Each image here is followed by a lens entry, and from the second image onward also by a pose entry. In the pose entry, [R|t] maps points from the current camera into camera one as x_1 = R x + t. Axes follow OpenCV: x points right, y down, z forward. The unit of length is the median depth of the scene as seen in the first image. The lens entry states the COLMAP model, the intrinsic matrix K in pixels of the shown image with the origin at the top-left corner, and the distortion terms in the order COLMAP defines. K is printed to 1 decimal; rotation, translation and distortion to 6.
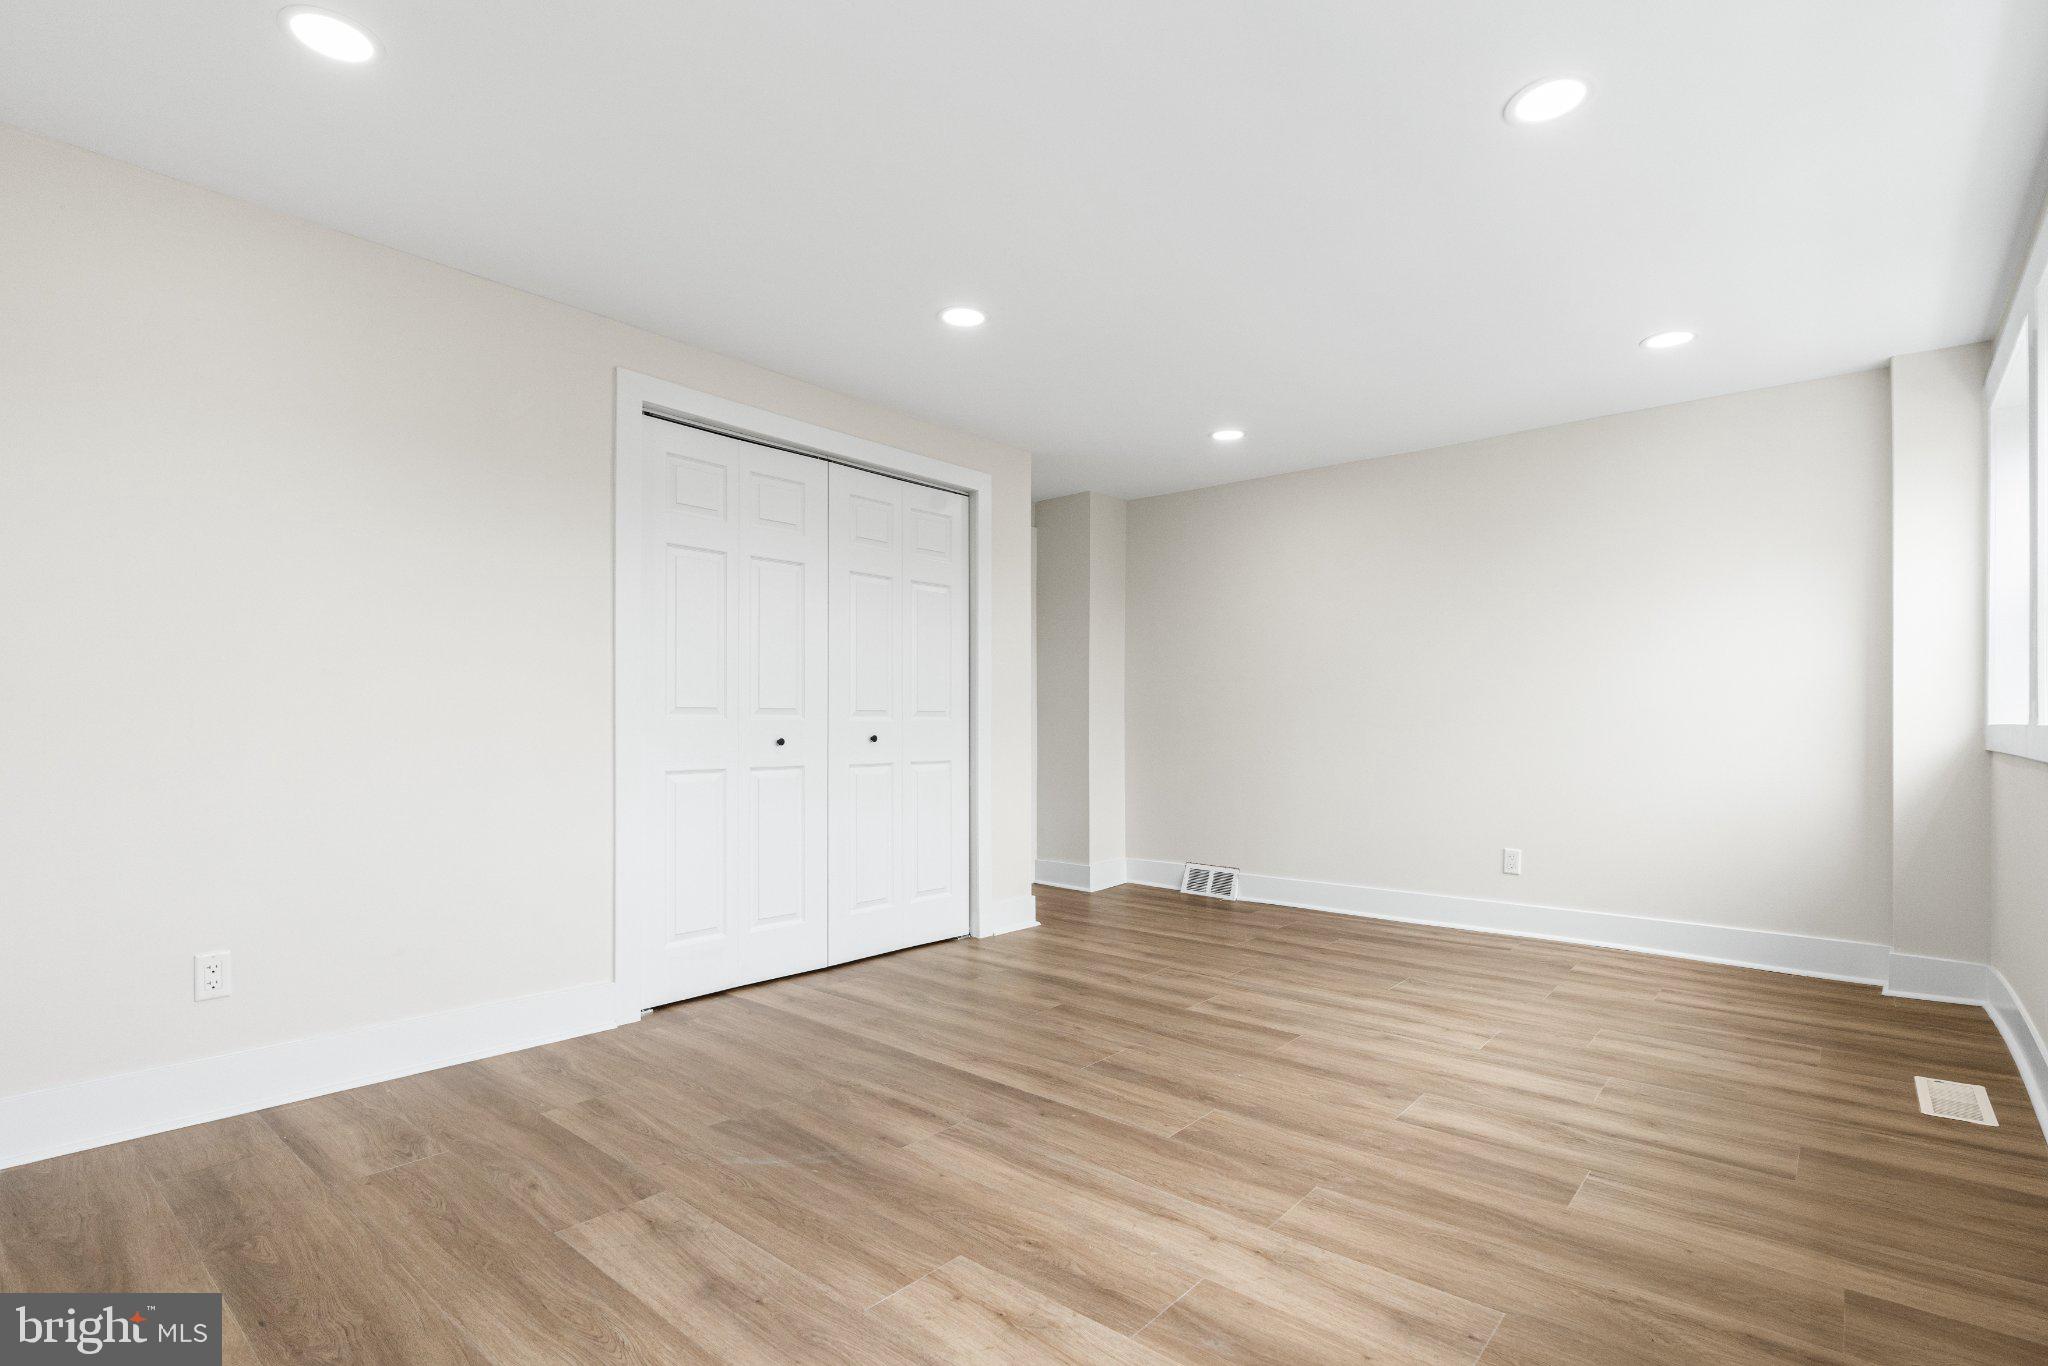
lens RADIAL K [[969.9, 0, 1050.3], [0, 969.9, 730.3], [0, 0, 1]] dist [-0.021422, 0.003061]
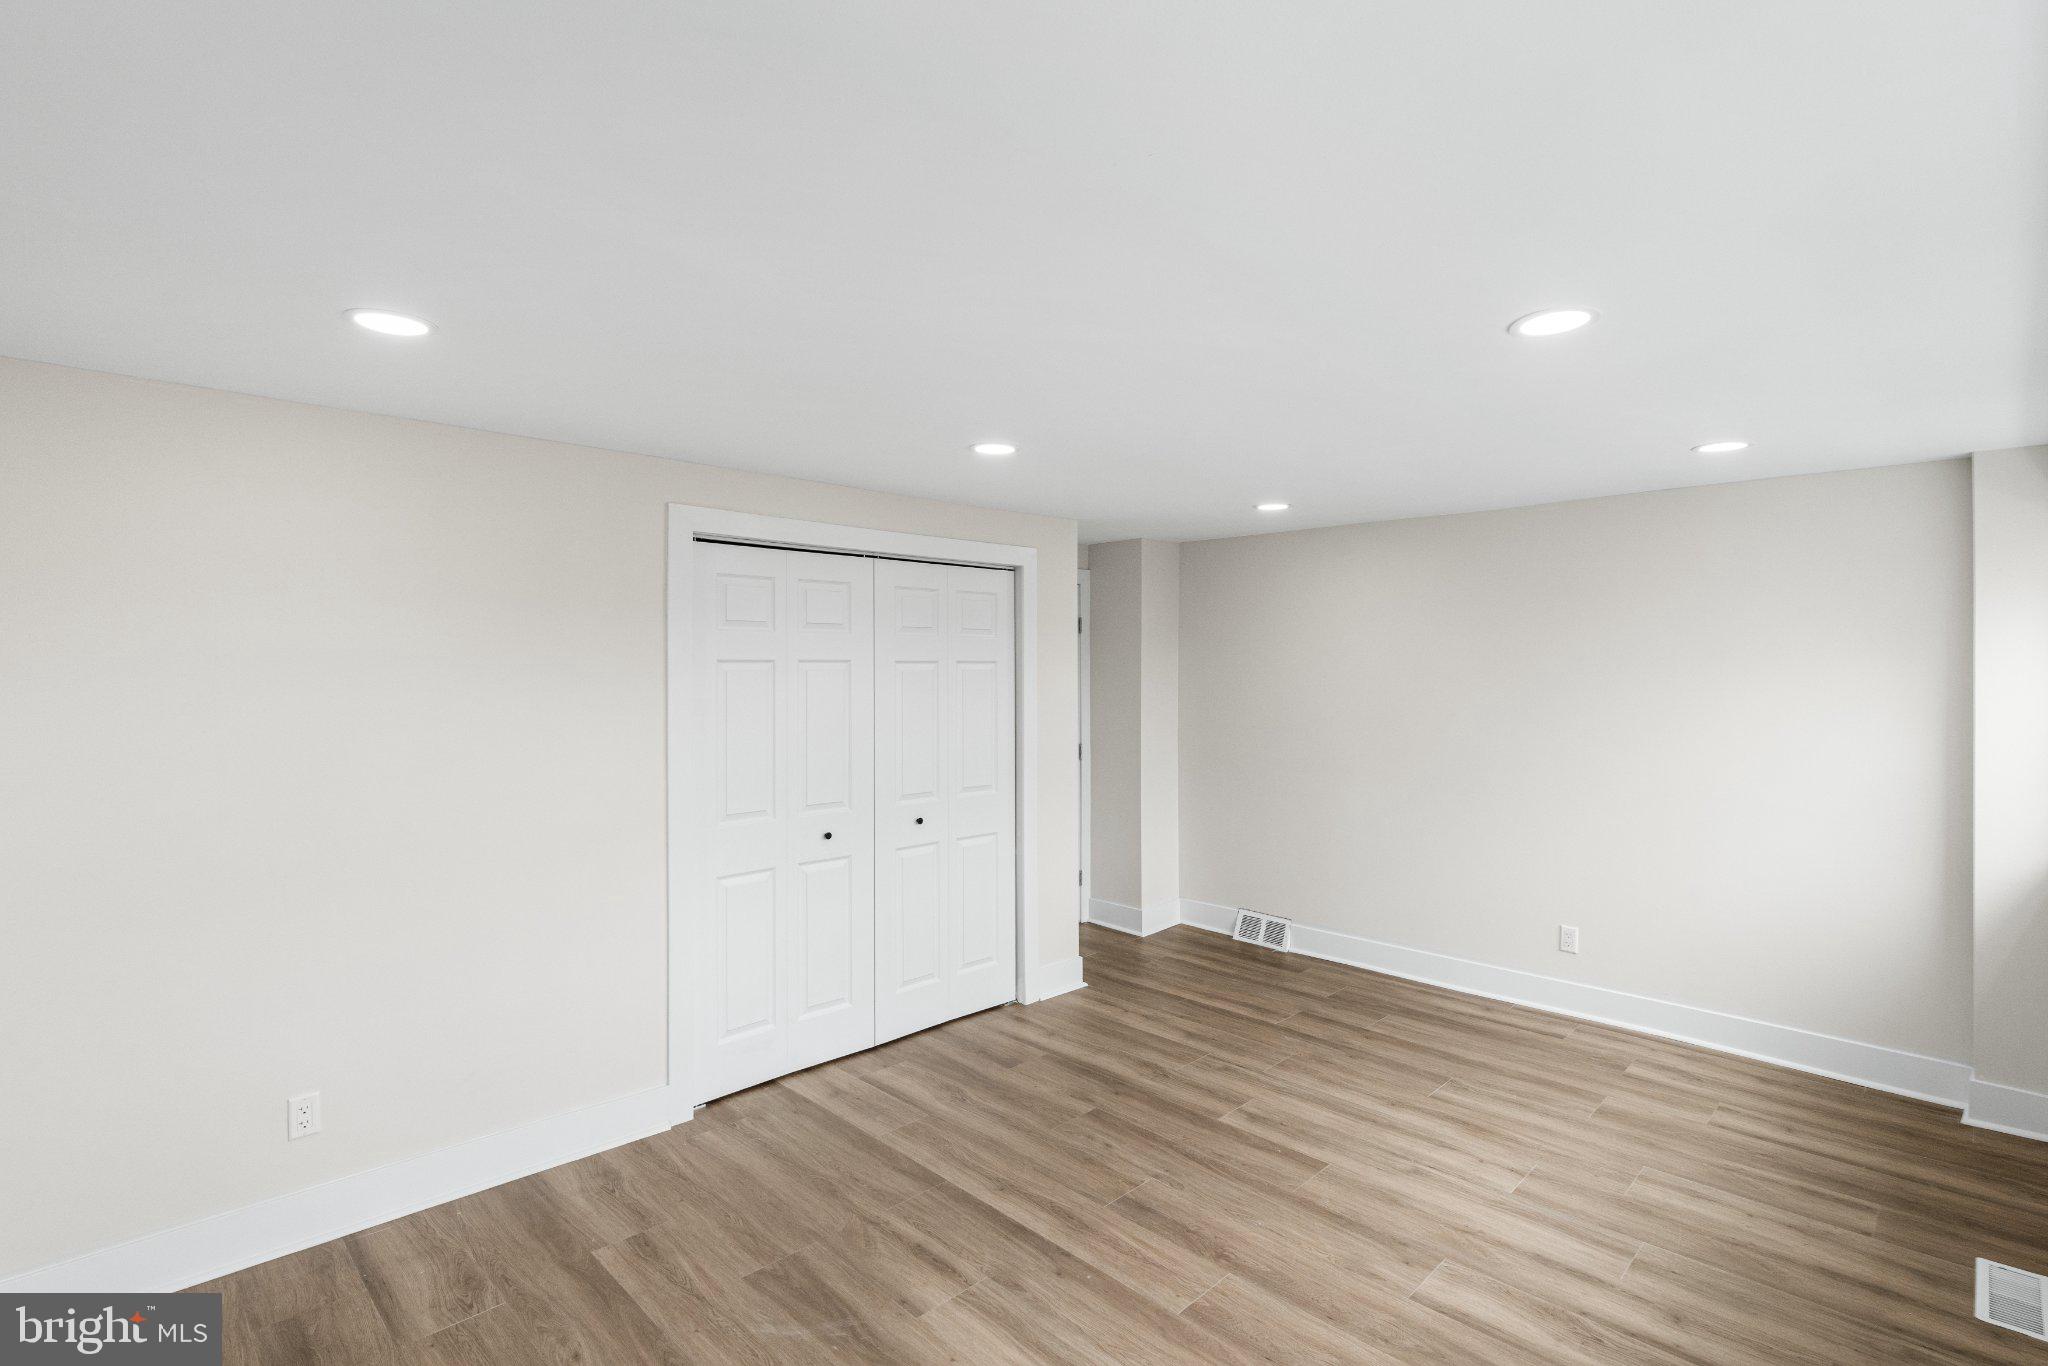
lens RADIAL K [[969.9, 0, 1044.4], [0, 969.9, 690.1], [0, 0, 1]] dist [-0.021422, 0.003061]
pose [[0.996531, -0.001350, -0.083208, 0.051419], [0.001175, 0.999997, -0.002150, -0.181945], [0.083210, 0.002045, 0.996530, -0.020858]]
